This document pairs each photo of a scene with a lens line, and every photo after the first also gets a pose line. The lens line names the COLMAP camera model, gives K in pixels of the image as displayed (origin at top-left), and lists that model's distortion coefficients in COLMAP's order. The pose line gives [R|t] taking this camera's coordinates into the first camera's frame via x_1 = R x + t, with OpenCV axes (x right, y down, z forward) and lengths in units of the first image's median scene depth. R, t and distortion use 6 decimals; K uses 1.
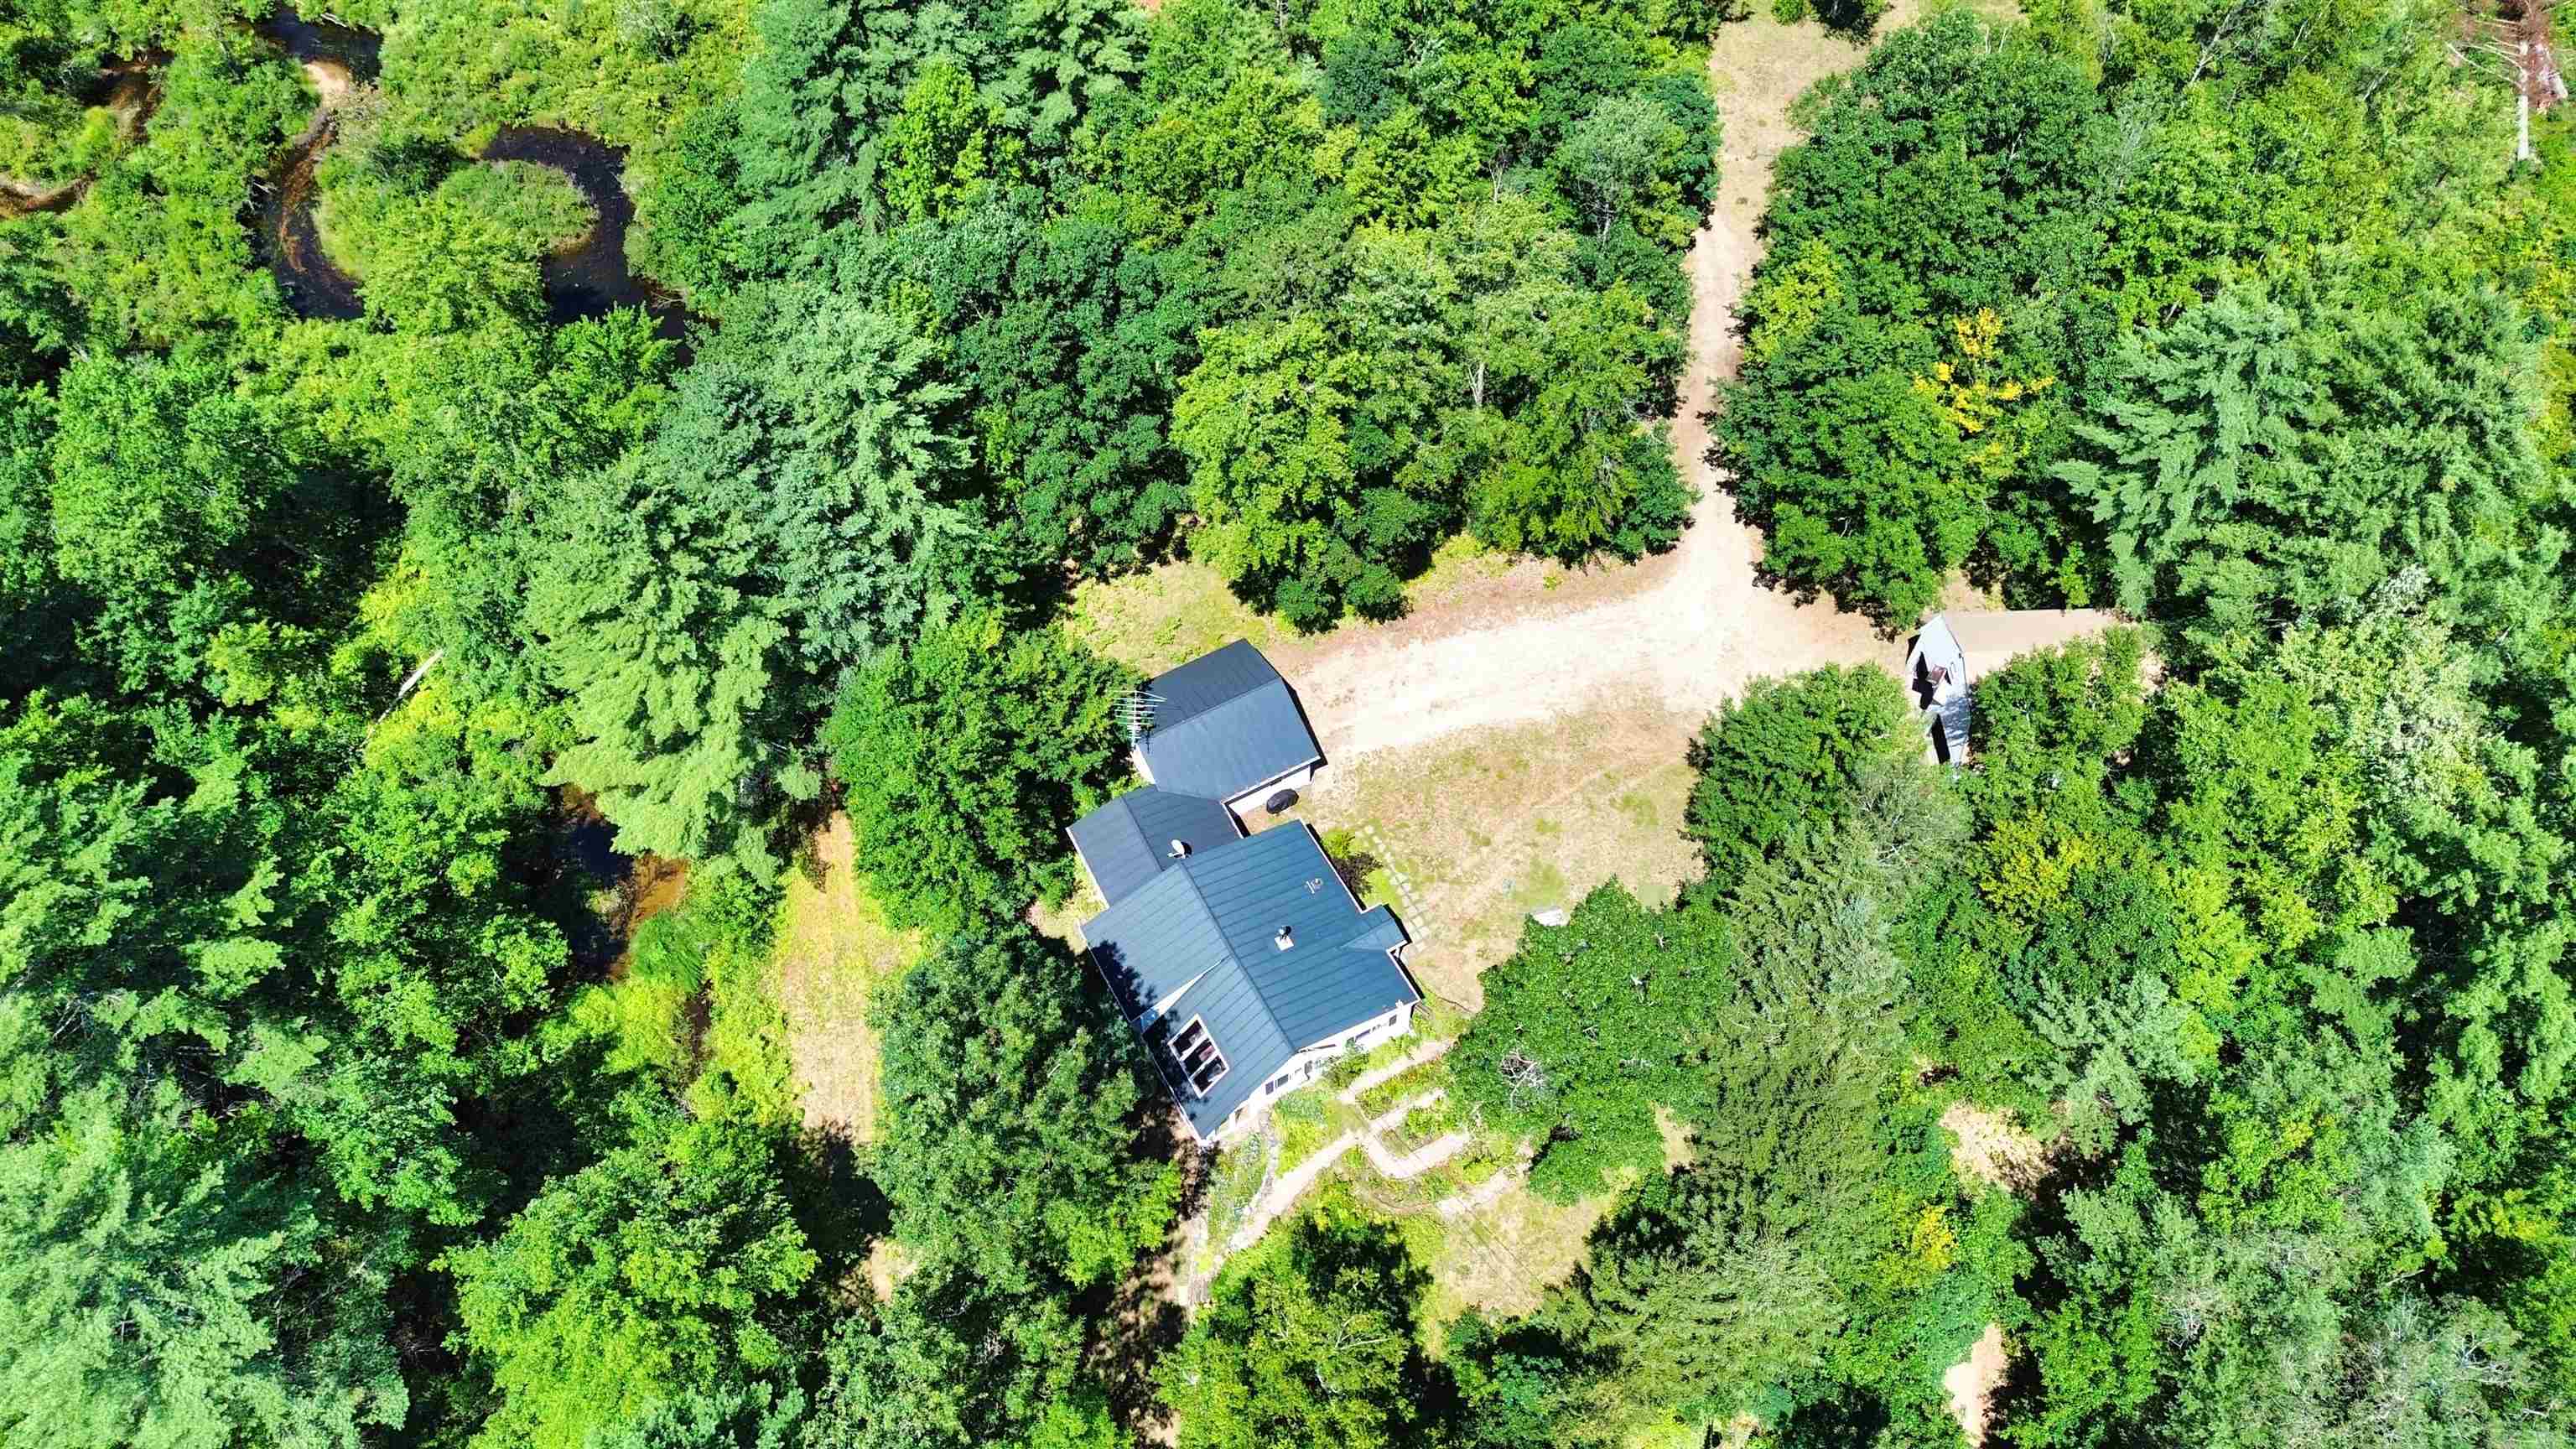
lens RADIAL K [[1826.2, 0, 1291.5], [0, 1826.2, 705.0], [0, 0, 1]] dist [0.067756, -0.066324]
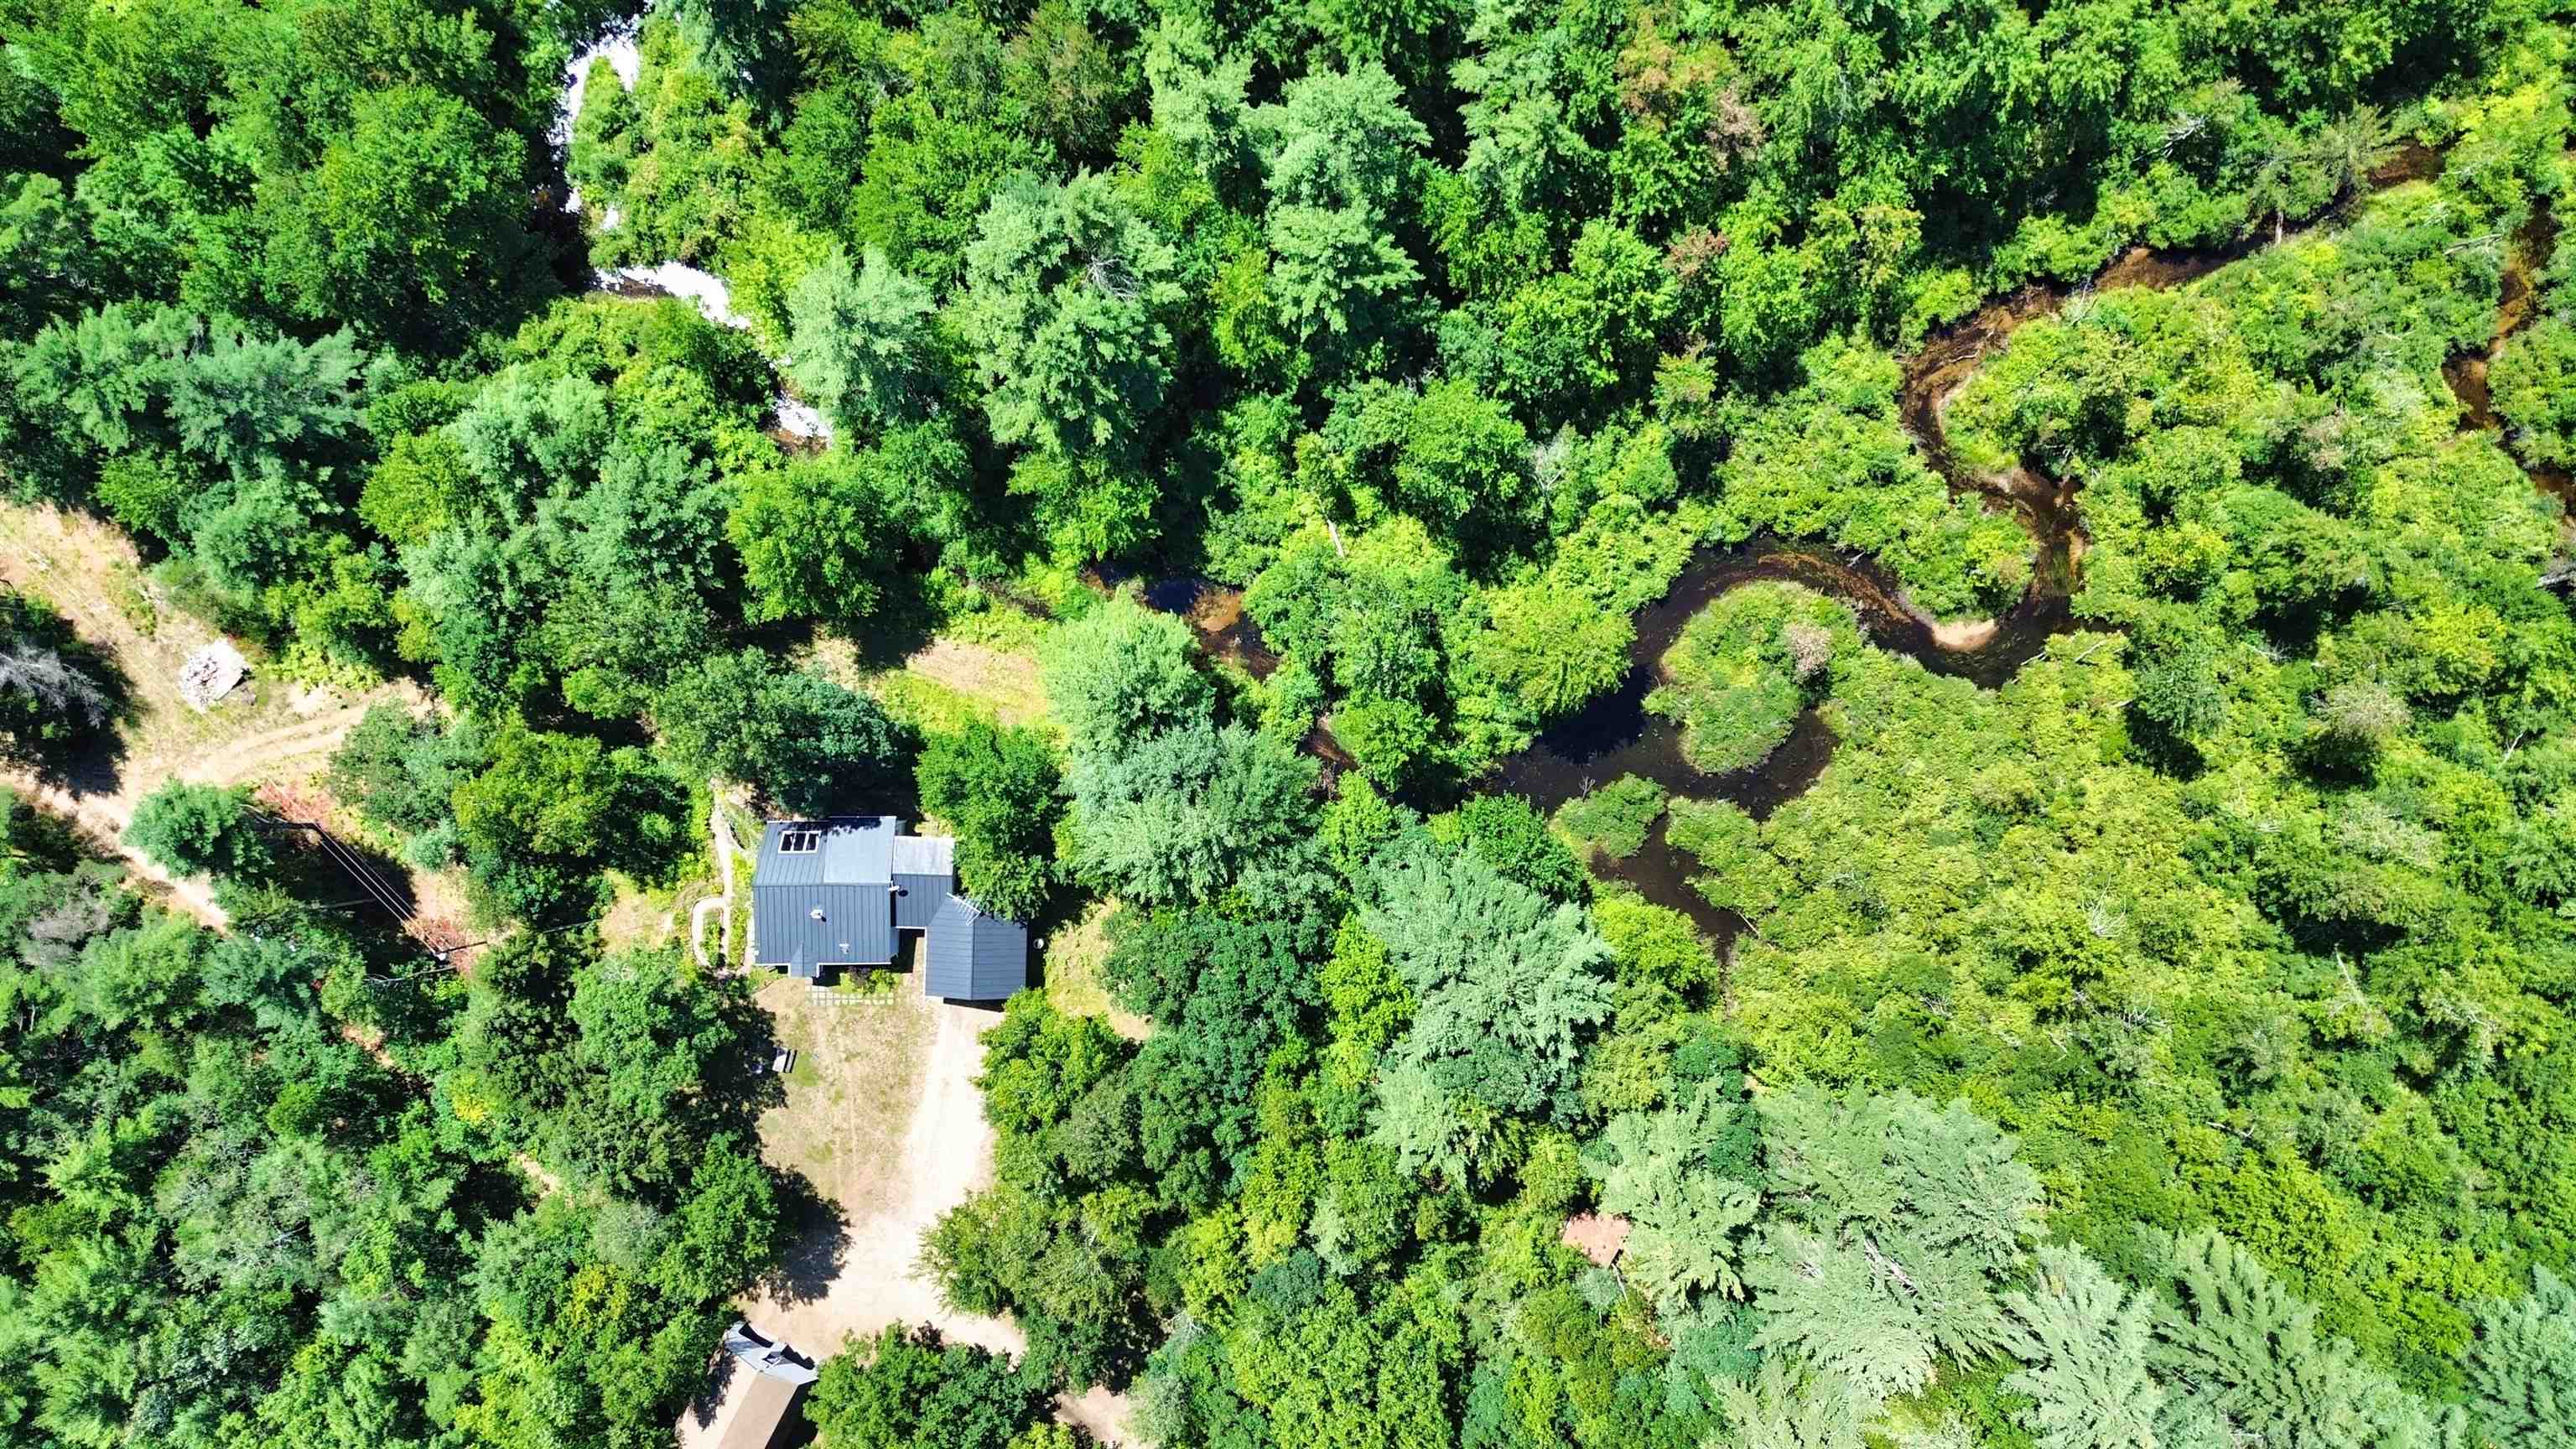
lens RADIAL K [[1826.2, 0, 1277.2], [0, 1826.2, 712.6], [0, 0, 1]] dist [0.067756, -0.066324]
pose [[-0.498000, 0.867164, 0.004668, -0.361882], [-0.730995, -0.422684, 0.535710, -0.954929], [0.466521, 0.263371, 0.844389, -0.302560]]
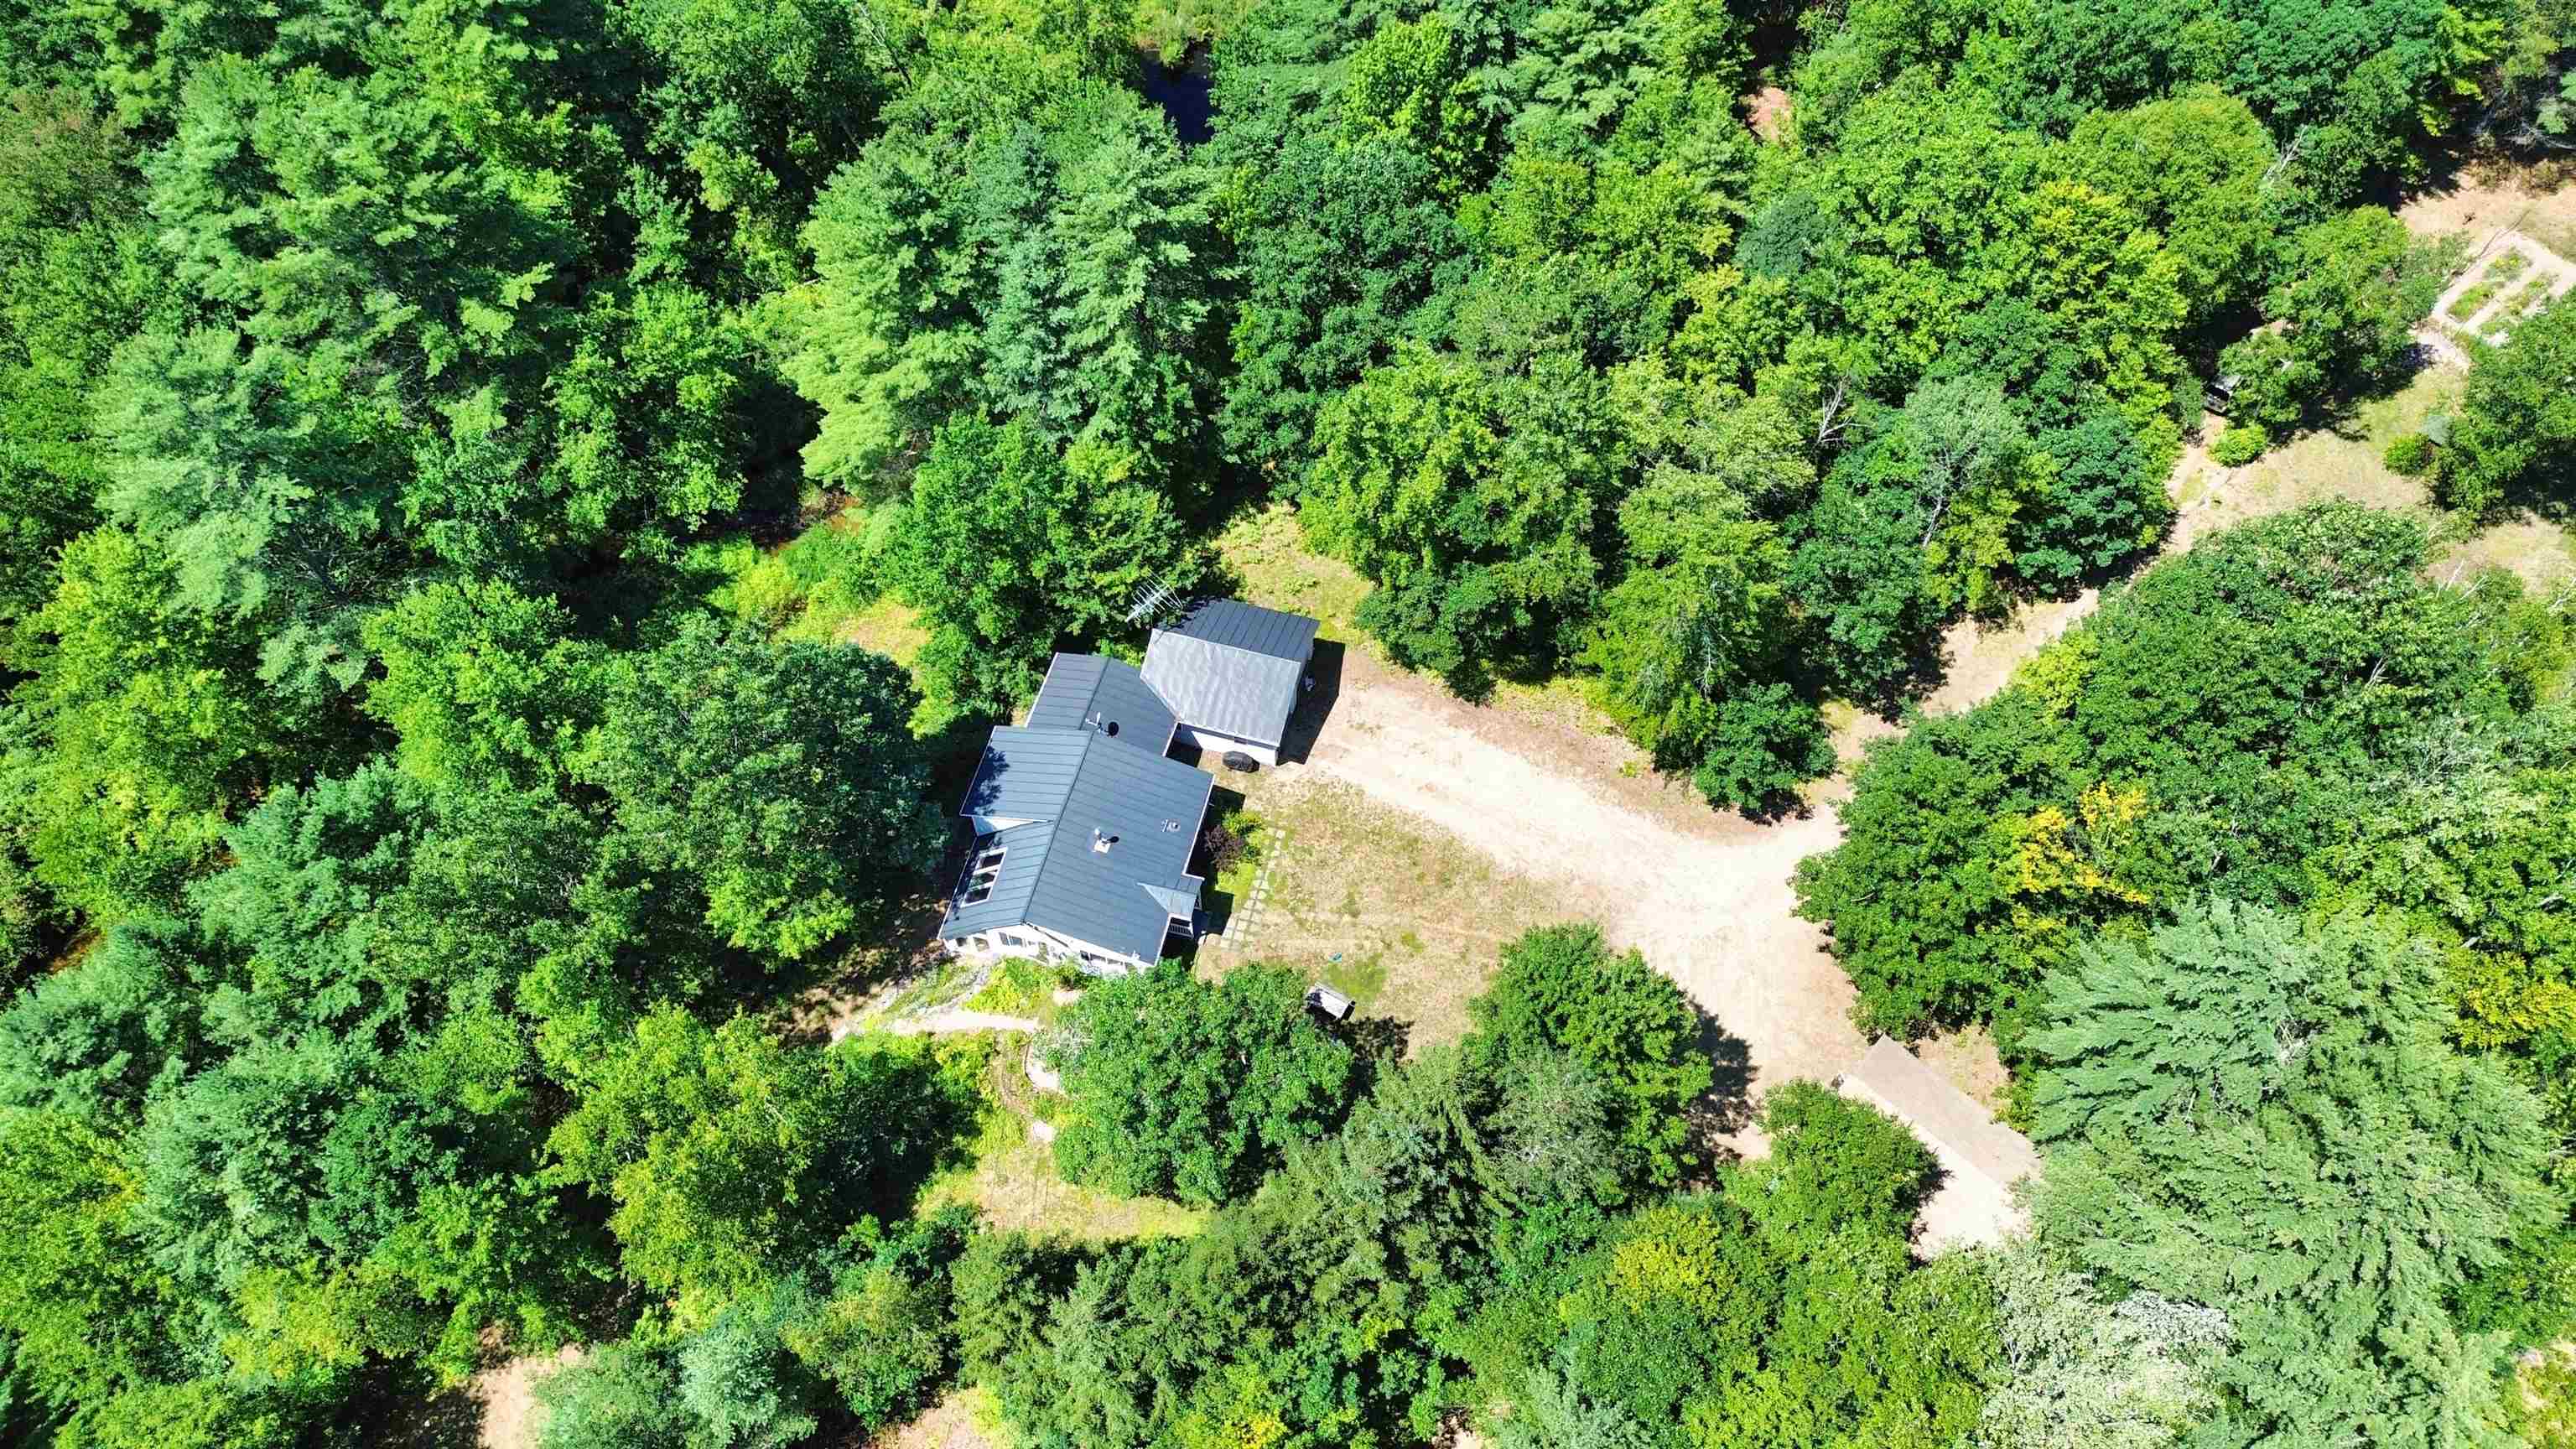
lens RADIAL K [[1826.2, 0, 1293.3], [0, 1826.2, 711.5], [0, 0, 1]] dist [0.067756, -0.066324]
pose [[0.719881, 0.587981, -0.368848, 0.381820], [-0.588163, 0.798923, 0.125645, -0.118459], [0.368558, 0.126494, 0.920958, 0.047580]]
